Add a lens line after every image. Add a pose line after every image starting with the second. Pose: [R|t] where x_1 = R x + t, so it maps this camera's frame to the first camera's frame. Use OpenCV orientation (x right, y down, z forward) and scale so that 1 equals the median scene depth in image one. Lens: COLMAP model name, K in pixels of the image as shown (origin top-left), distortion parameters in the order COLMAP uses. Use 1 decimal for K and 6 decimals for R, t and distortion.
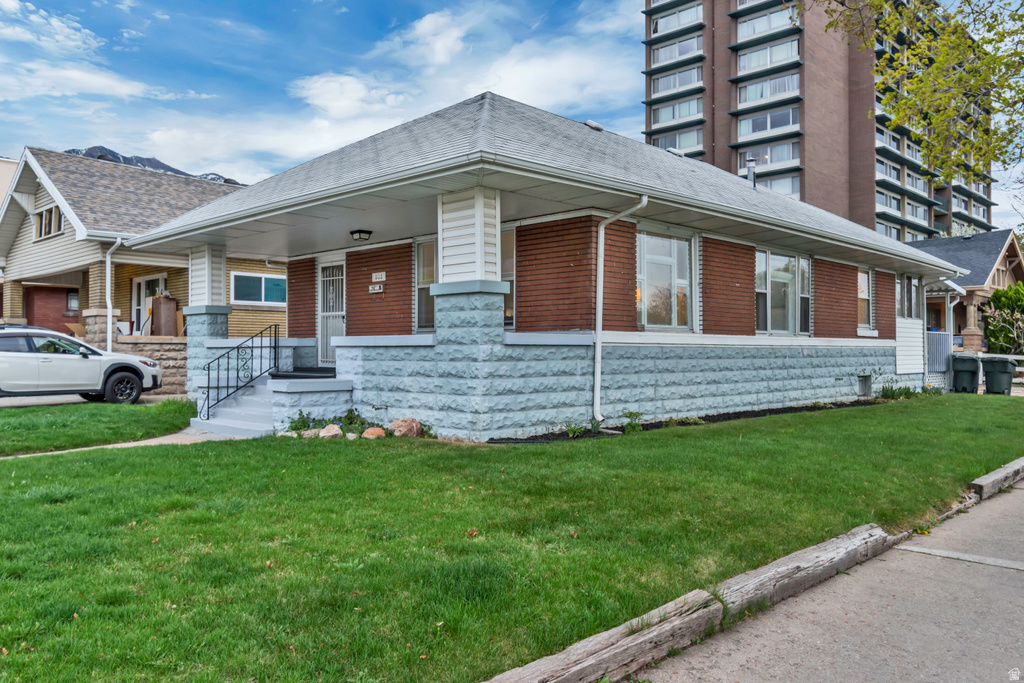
lens RADIAL K [[790.5, 0, 511.4], [0, 790.5, 339.6], [0, 0, 1]] dist [0.000850, 0.002160]
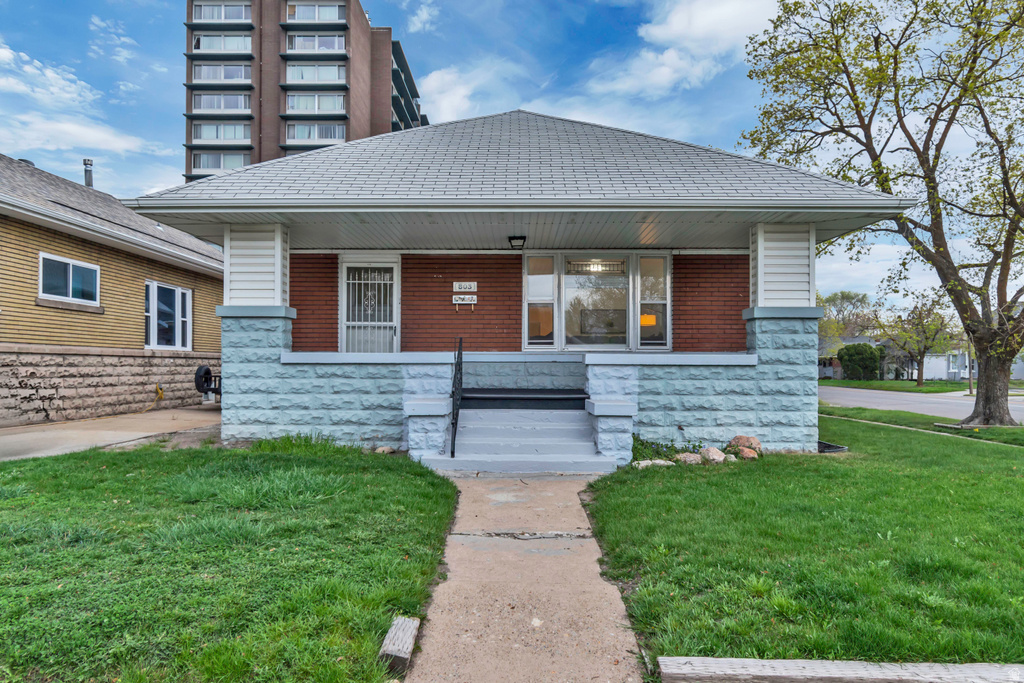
lens RADIAL K [[700.0, 0, 512.5], [0, 700.0, 351.9], [0, 0, 1]] dist [0.006394, 0.003216]
pose [[0.725802, 0.017444, 0.687683, -0.646169], [-0.014666, 0.999844, -0.009884, 0.002521], [-0.687747, -0.002911, 0.725944, 0.361307]]
